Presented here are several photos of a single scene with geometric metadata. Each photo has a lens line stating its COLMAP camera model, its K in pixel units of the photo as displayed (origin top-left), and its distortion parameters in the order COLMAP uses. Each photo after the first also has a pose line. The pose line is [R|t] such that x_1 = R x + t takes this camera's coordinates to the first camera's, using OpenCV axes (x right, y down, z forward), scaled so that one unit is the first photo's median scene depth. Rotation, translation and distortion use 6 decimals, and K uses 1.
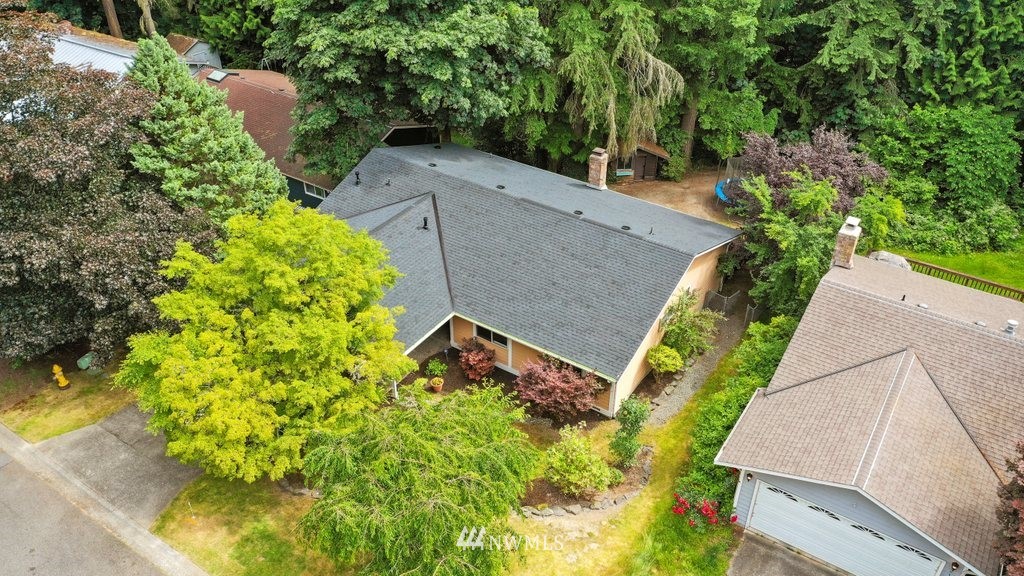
lens RADIAL K [[809.3, 0, 512.0], [0, 809.3, 288.0], [0, 0, 1]] dist [0.010889, 0.002400]
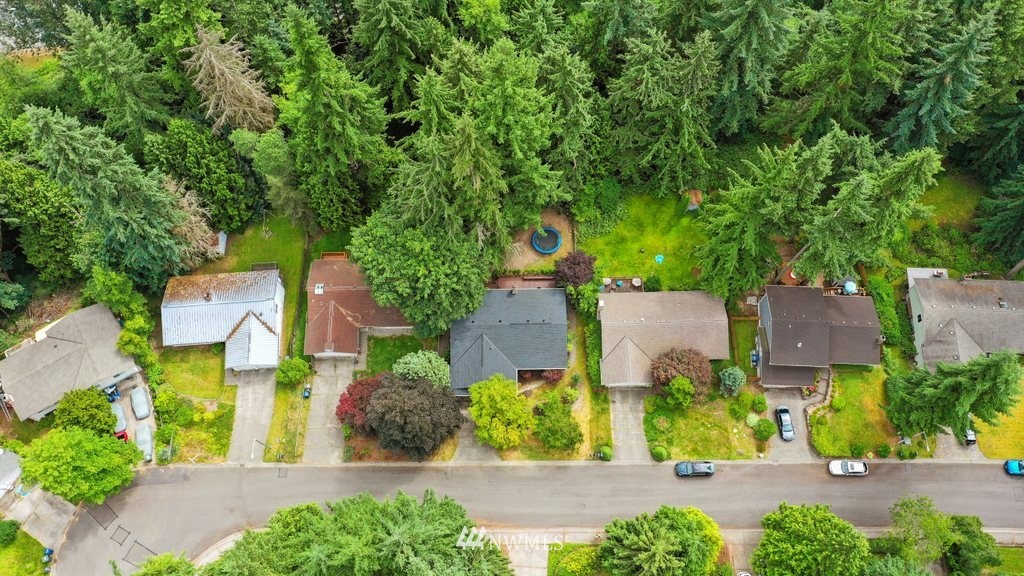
lens RADIAL K [[809.3, 0, 512.0], [0, 809.3, 288.0], [0, 0, 1]] dist [0.010889, 0.002400]
pose [[0.823254, -0.531462, 0.199503, -0.661781], [0.336749, 0.740136, 0.582065, -2.518062], [-0.457004, -0.412005, 0.788289, -1.813195]]
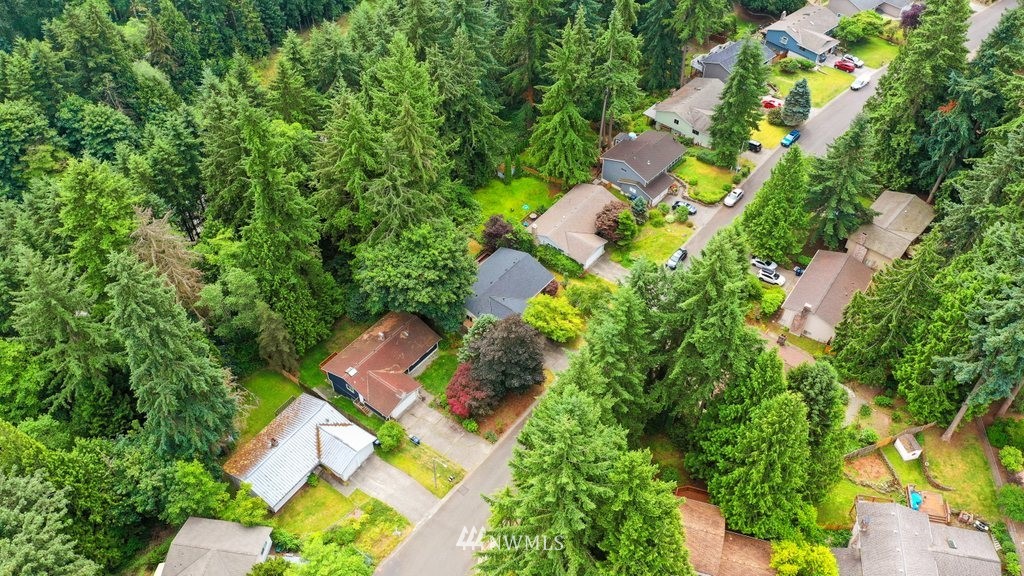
lens RADIAL K [[809.3, 0, 512.0], [0, 809.3, 288.0], [0, 0, 1]] dist [0.010889, 0.002400]
pose [[0.084832, -0.717932, 0.690924, -3.224078], [0.580156, 0.599348, 0.551545, -2.616001], [-0.810076, 0.354055, 0.467357, -1.029529]]
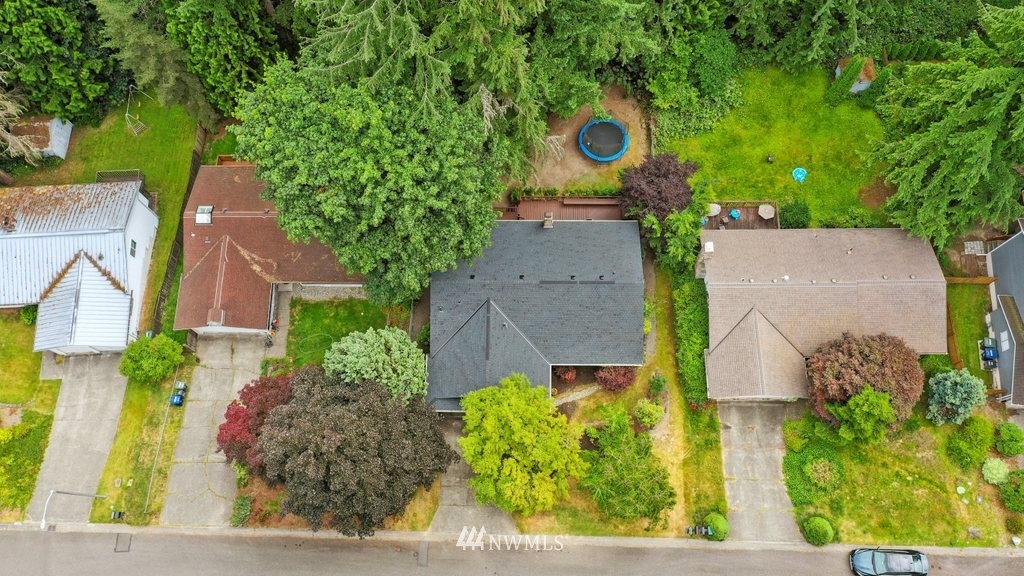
lens RADIAL K [[809.3, 0, 512.0], [0, 809.3, 288.0], [0, 0, 1]] dist [0.010889, 0.002400]
pose [[0.836367, -0.524249, 0.160167, -0.396275], [0.335211, 0.720315, 0.607272, -1.437182], [-0.433732, -0.454213, 0.778182, -0.449702]]
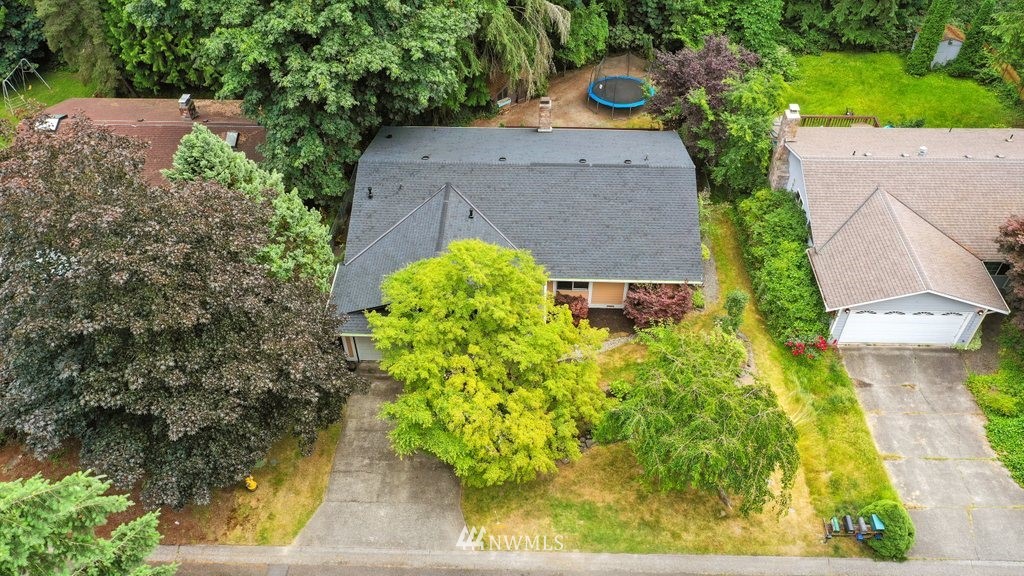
lens RADIAL K [[809.3, 0, 512.0], [0, 809.3, 288.0], [0, 0, 1]] dist [0.010889, 0.002400]
pose [[0.850694, -0.373297, 0.370093, -0.589725], [0.308810, 0.924653, 0.222830, -0.249694], [-0.425389, -0.075272, 0.901875, -0.039246]]
